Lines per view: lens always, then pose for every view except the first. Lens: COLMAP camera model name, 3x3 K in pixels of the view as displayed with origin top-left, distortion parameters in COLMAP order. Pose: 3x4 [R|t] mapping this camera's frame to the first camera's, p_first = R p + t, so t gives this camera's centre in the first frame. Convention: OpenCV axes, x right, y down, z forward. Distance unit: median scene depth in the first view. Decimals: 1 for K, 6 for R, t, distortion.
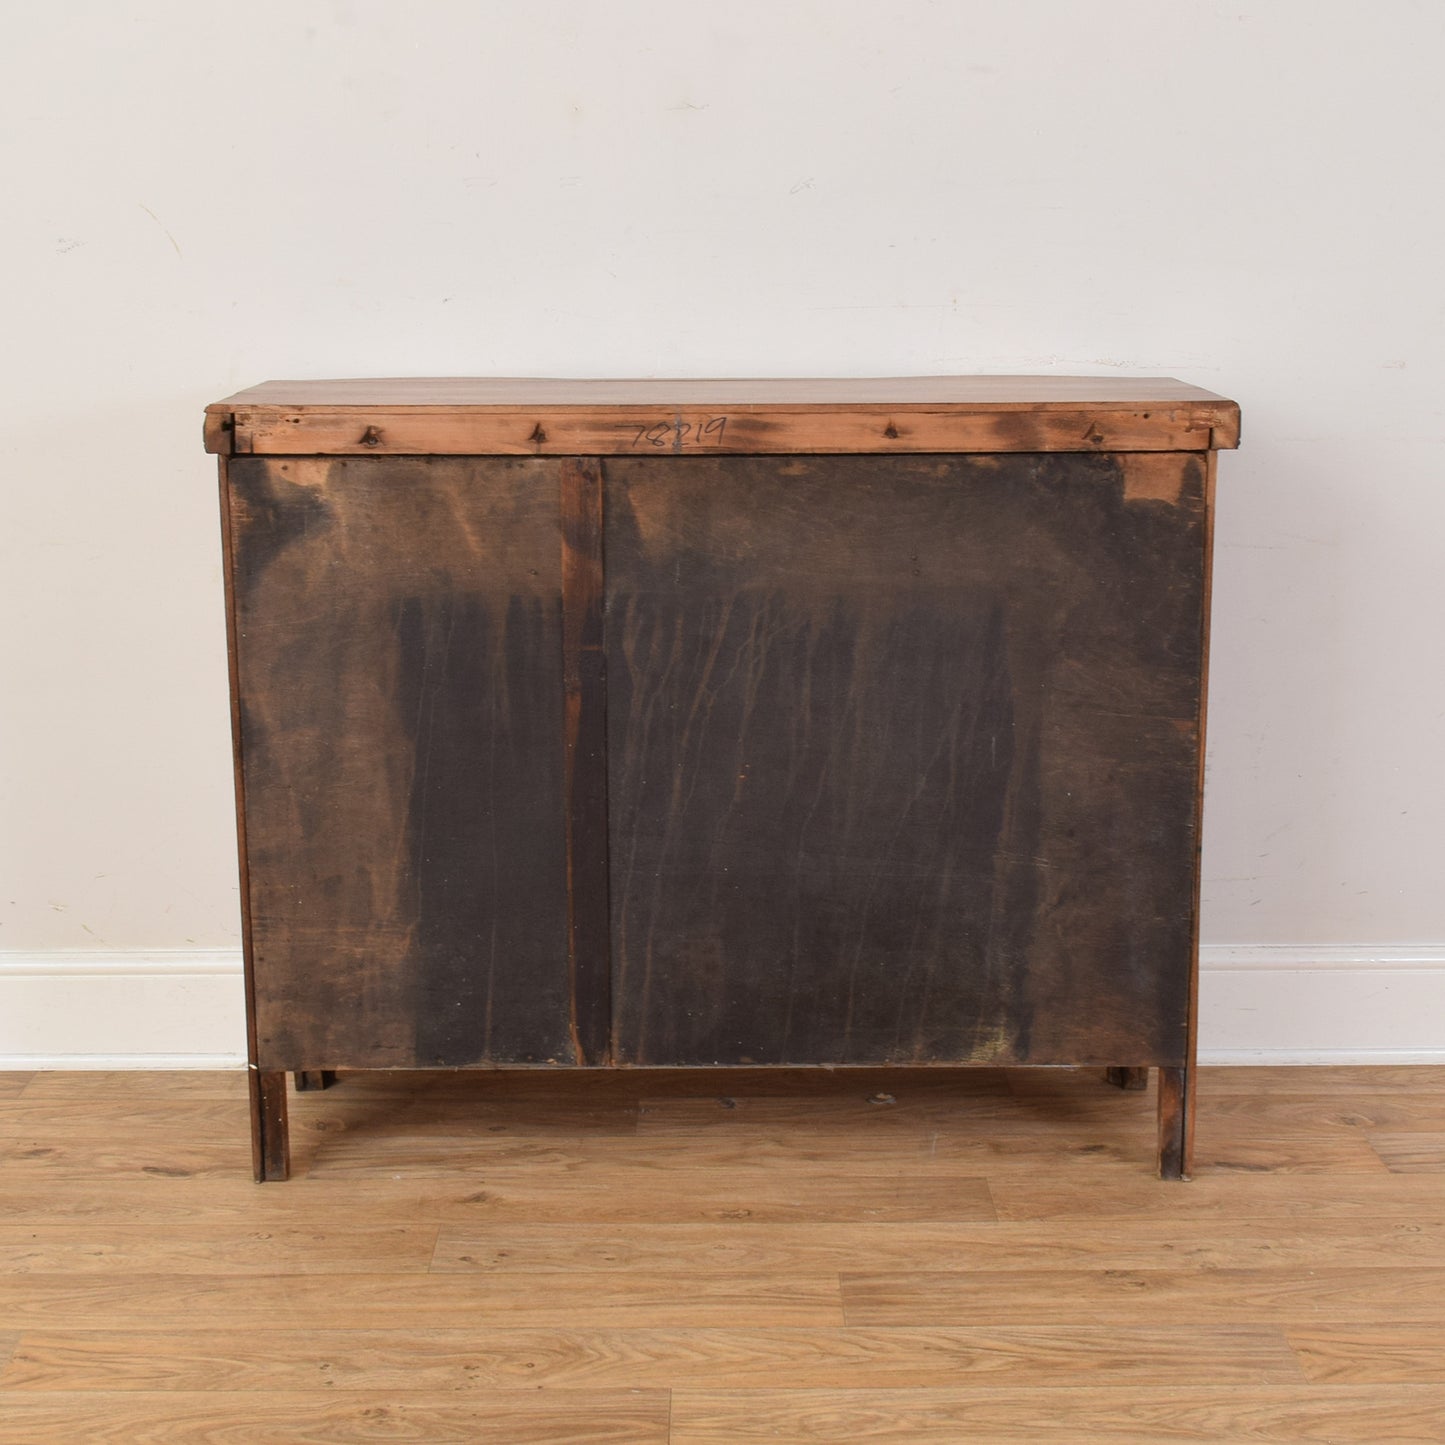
lens RADIAL K [[2617.5, 0, 685.3], [0, 2617.5, 724.7], [0, 0, 1]] dist [-0.020672, -0.004003]
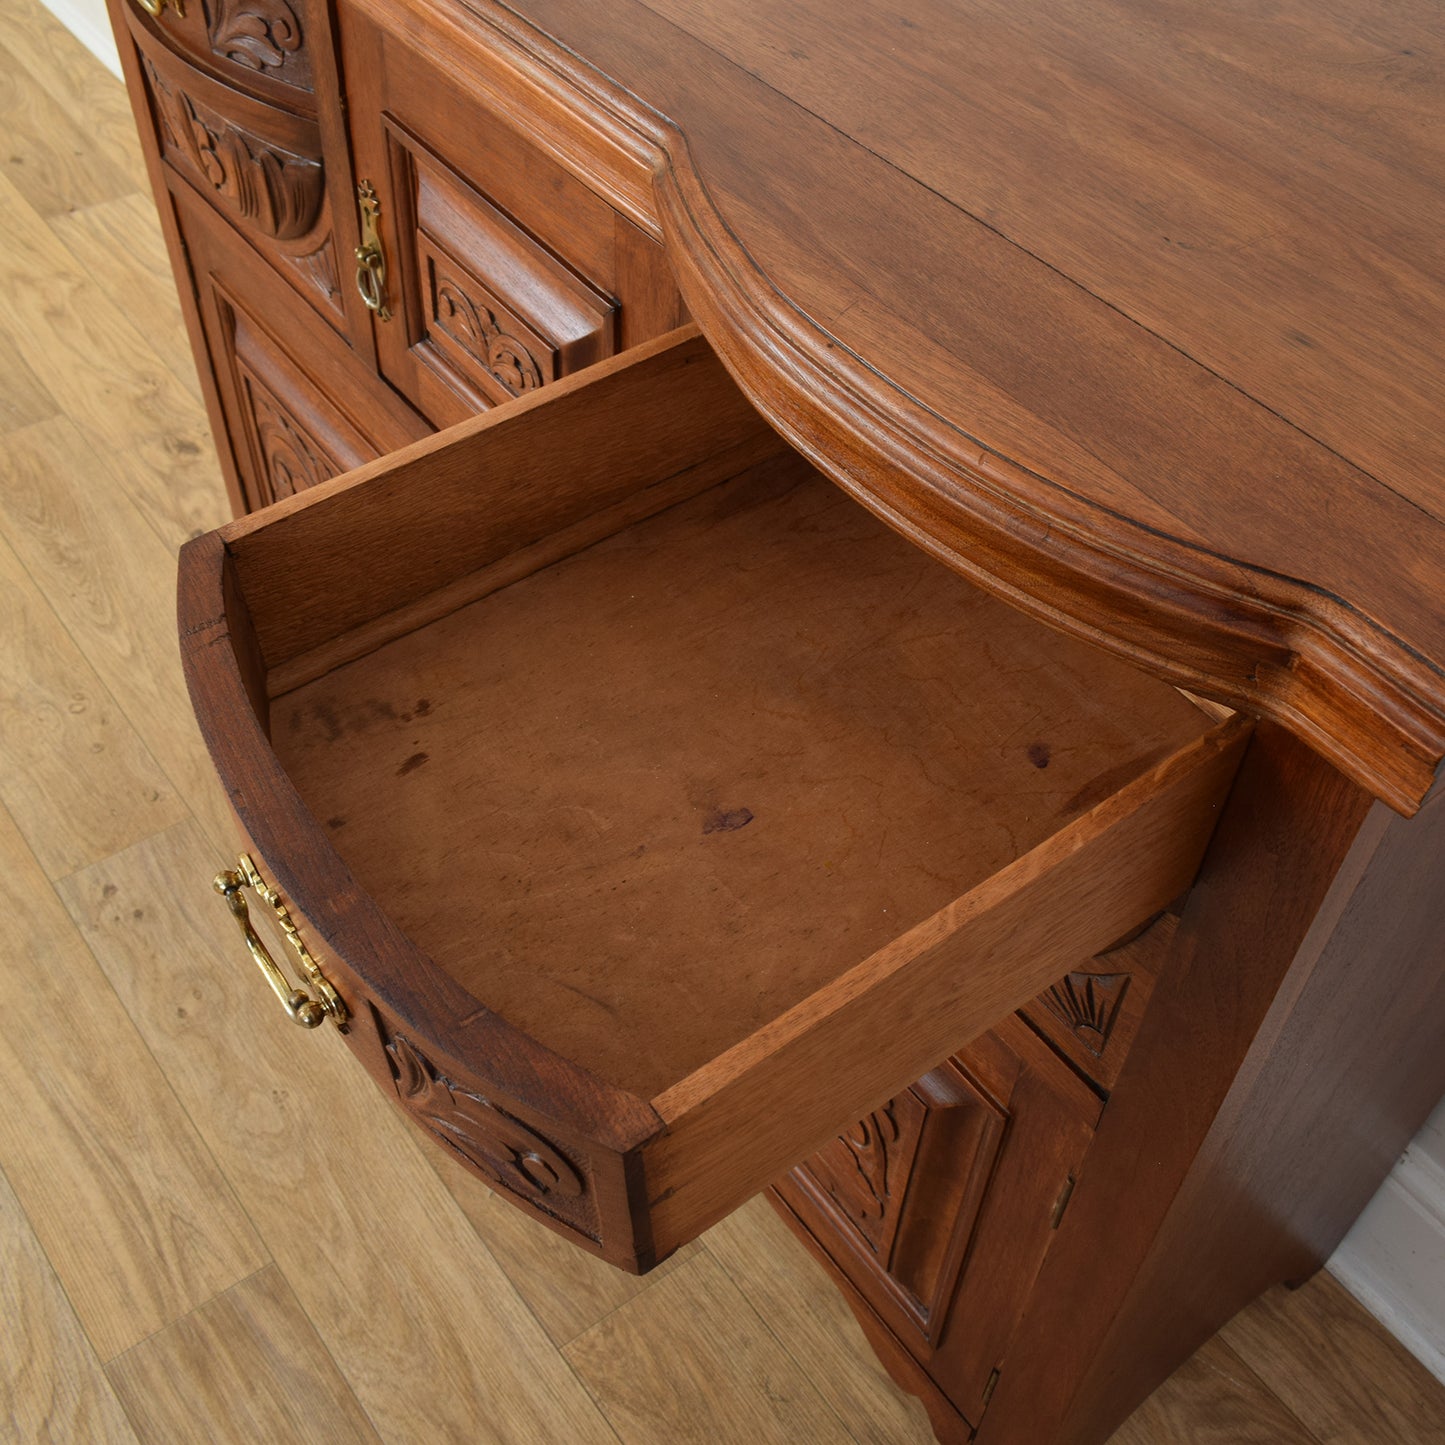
lens RADIAL K [[1660.5, 0, 752.4], [0, 1660.5, 721.3], [0, 0, 1]] dist [-0.018317, -0.004190]
pose [[0.610070, 0.608995, -0.506891, 0.276739], [-0.208452, 0.740557, 0.638845, -0.215995], [0.764436, -0.284078, 0.578738, 0.873674]]
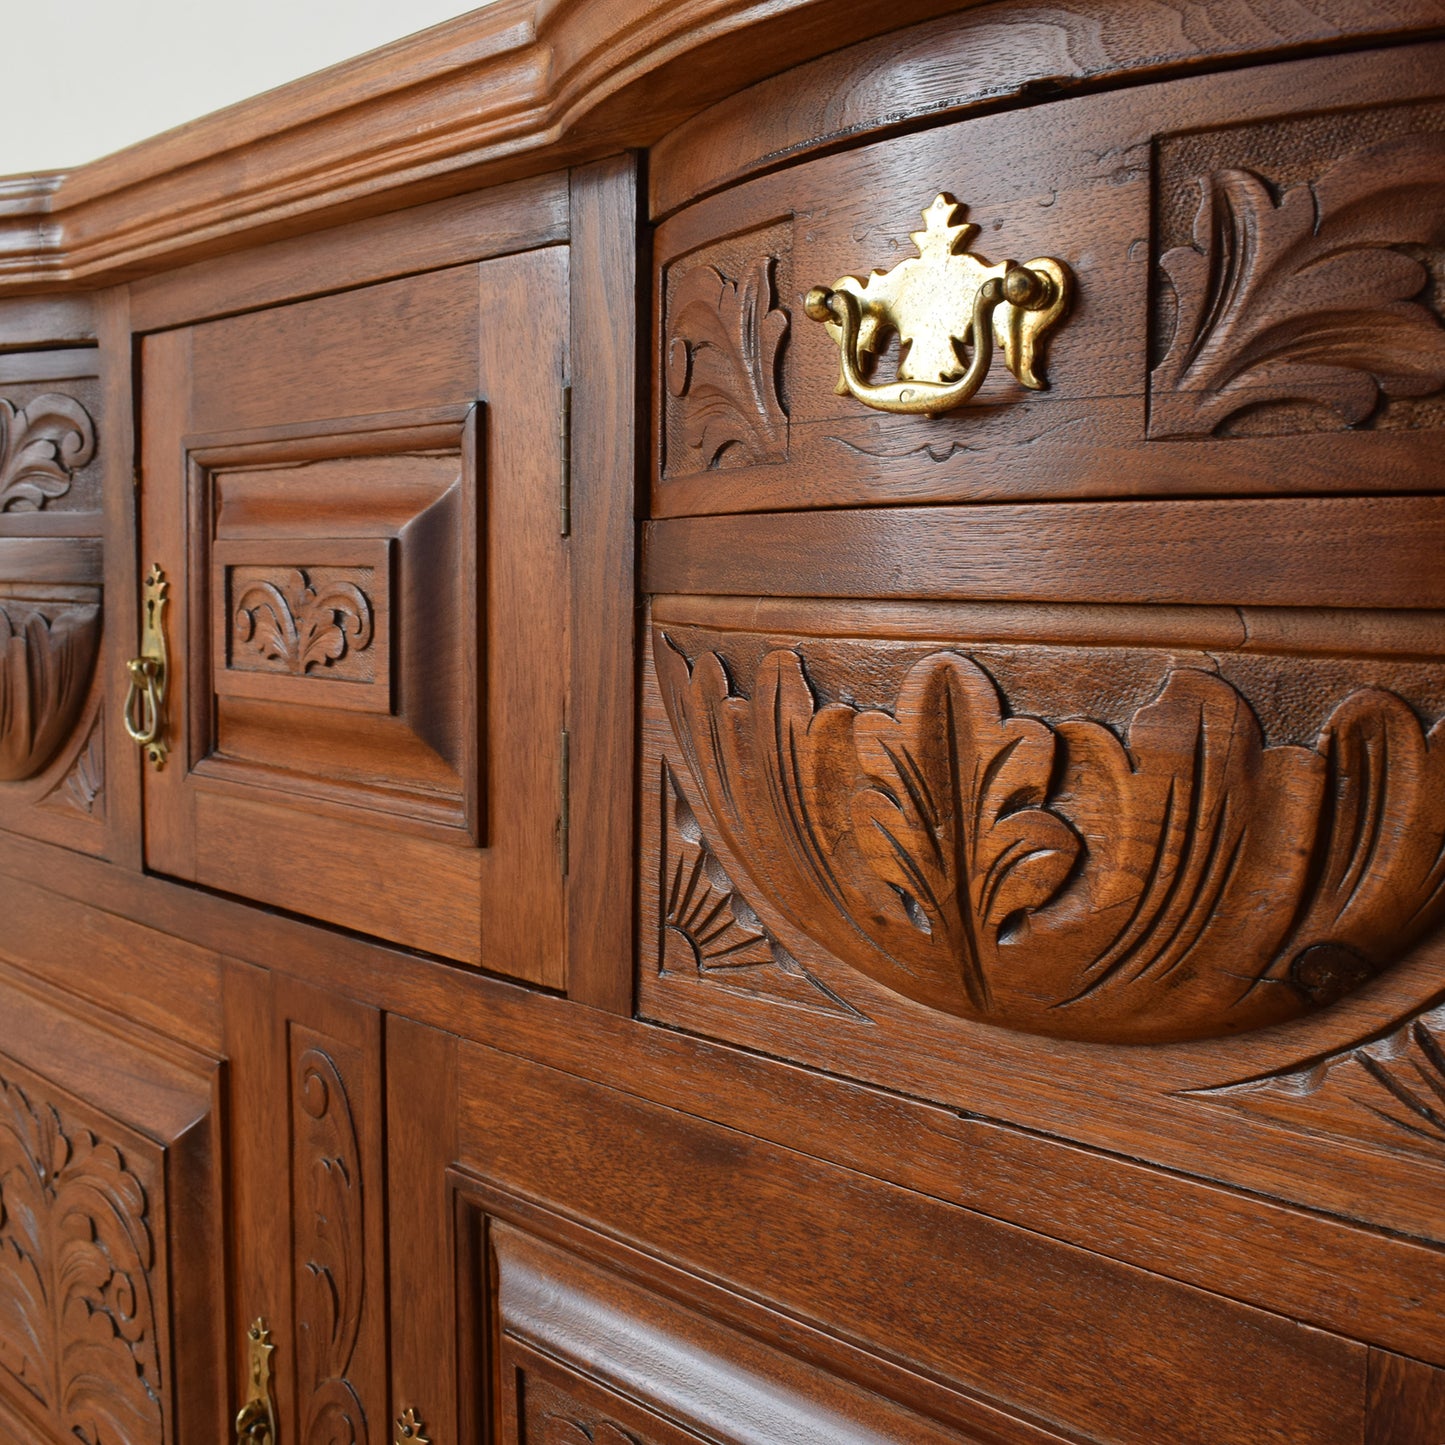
lens RADIAL K [[1722.6, 0, 722.5], [0, 1722.6, 722.5], [0, 0, 1]] dist [-0.014700, -0.033902]
pose [[0.686408, 0.076962, -0.723133, 0.256119], [-0.154730, 0.987071, -0.041819, -0.038875], [0.710565, 0.140596, 0.689442, 0.918273]]
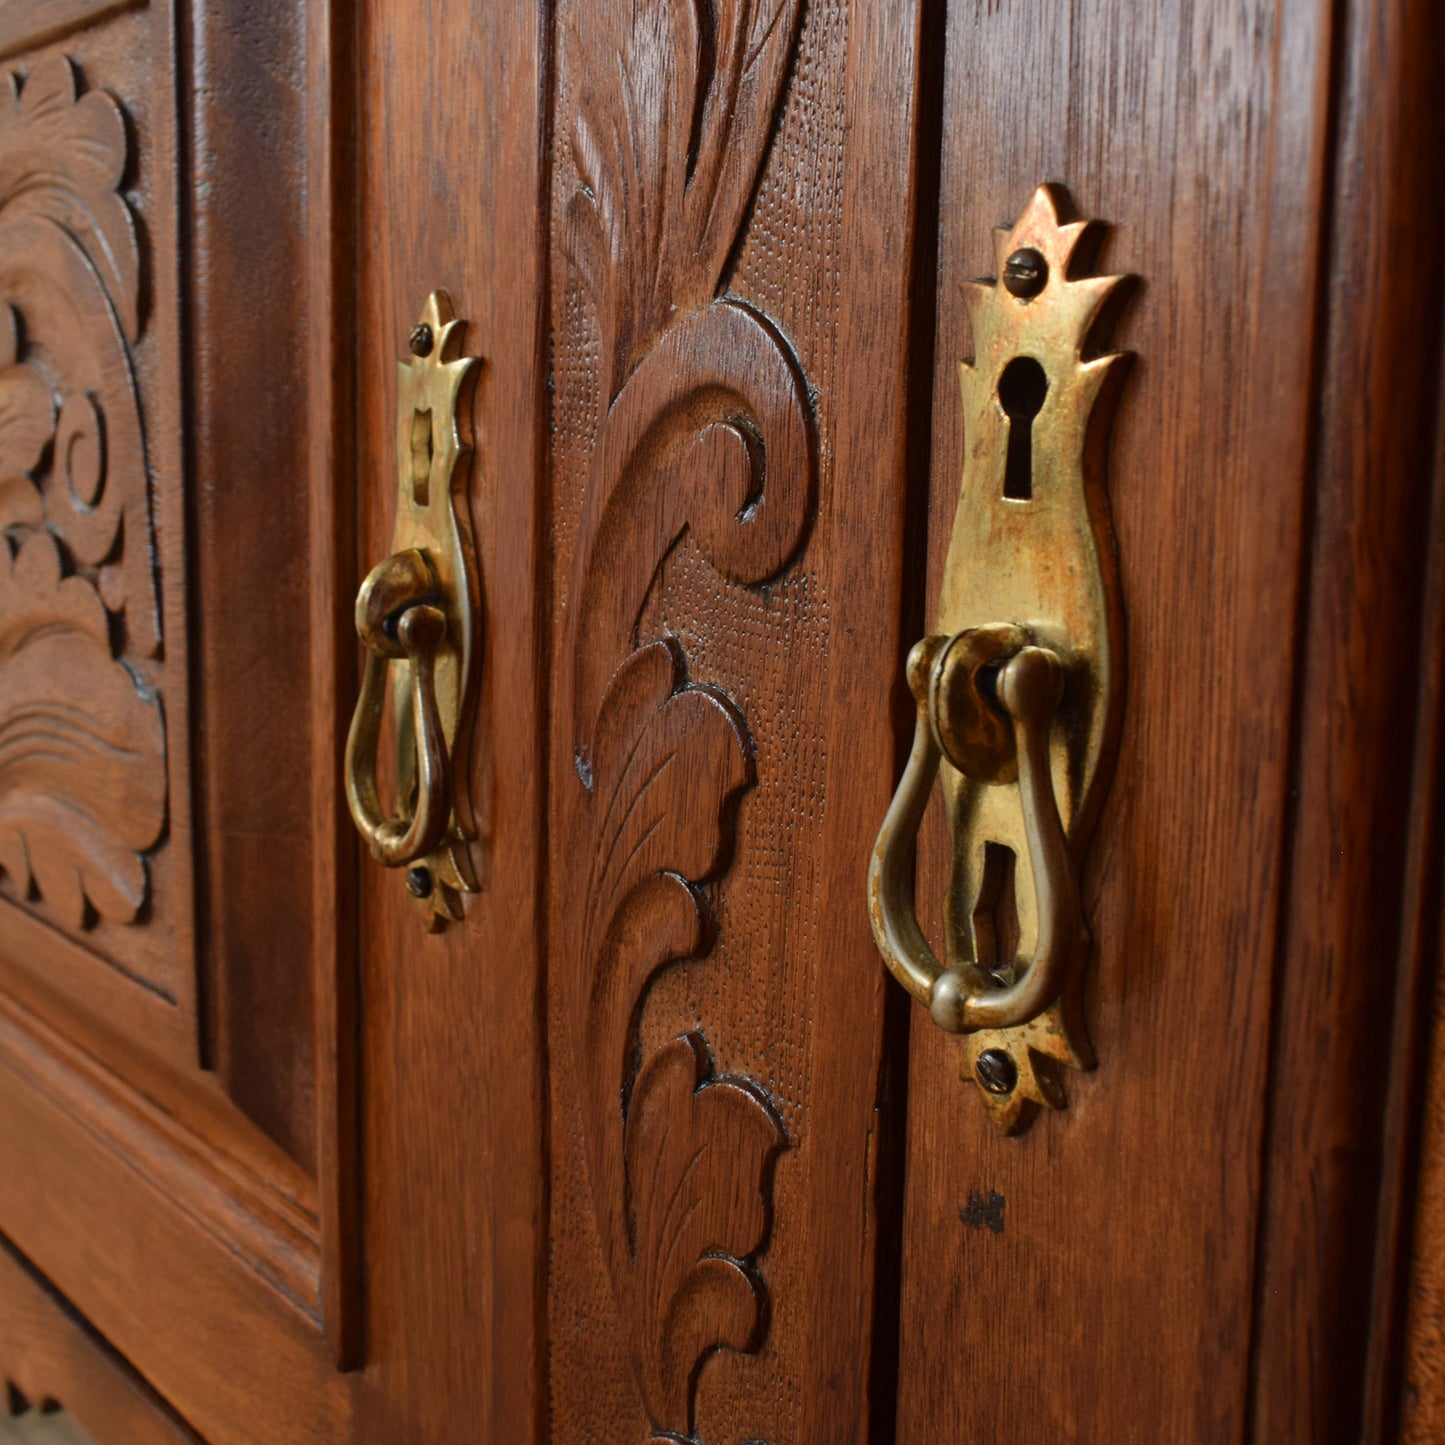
lens RADIAL K [[1930.9, 0, 780.5], [0, 1930.9, 687.9], [0, 0, 1]] dist [-0.026856, 0.008535]
pose [[0.633474, 0.115553, -0.765087, 0.107466], [-0.181619, 0.983367, -0.001856, 0.071878], [0.752147, 0.140130, 0.643924, 1.018573]]
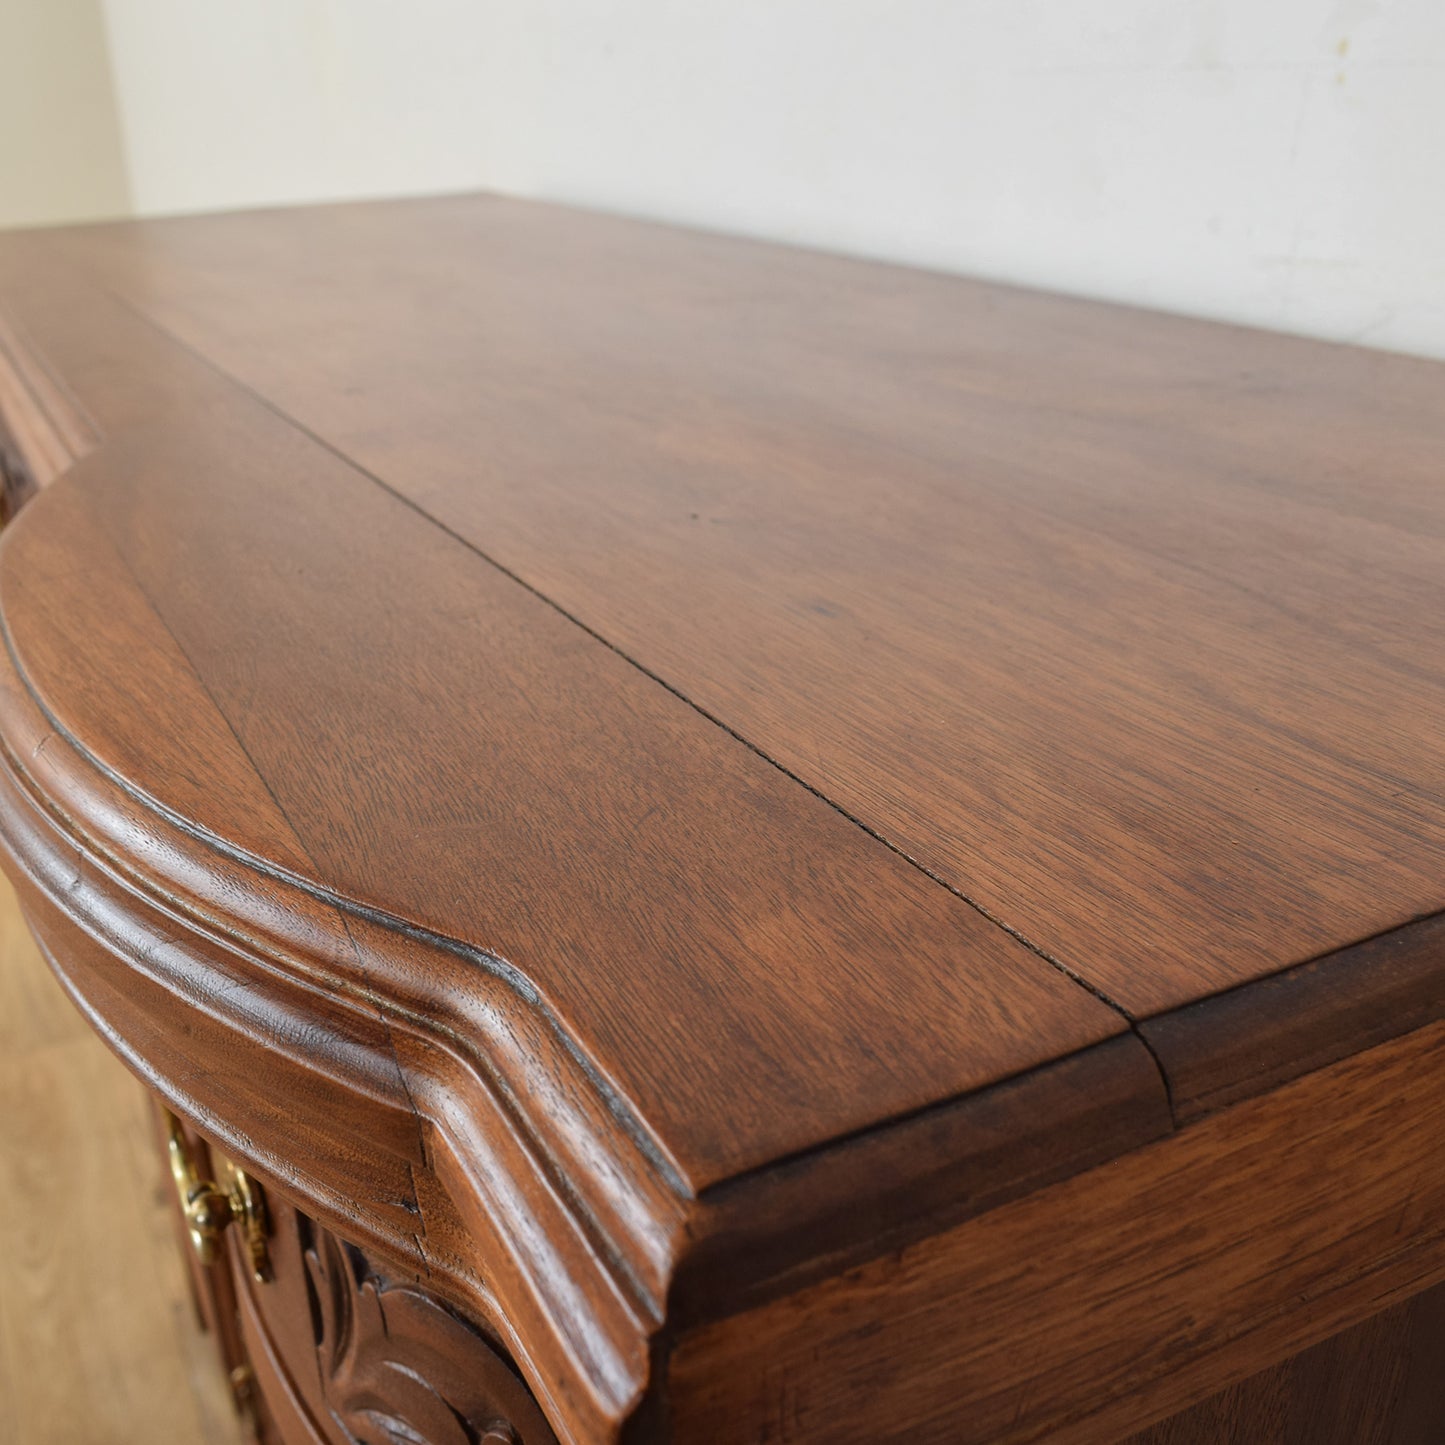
lens RADIAL K [[1660.5, 0, 752.4], [0, 1660.5, 721.3], [0, 0, 1]] dist [-0.018317, -0.004190]
pose [[0.460922, 0.324966, -0.825802, 0.274556], [-0.158452, 0.945726, 0.283718, -0.156682], [0.873181, 0.000078, 0.487397, 1.002255]]
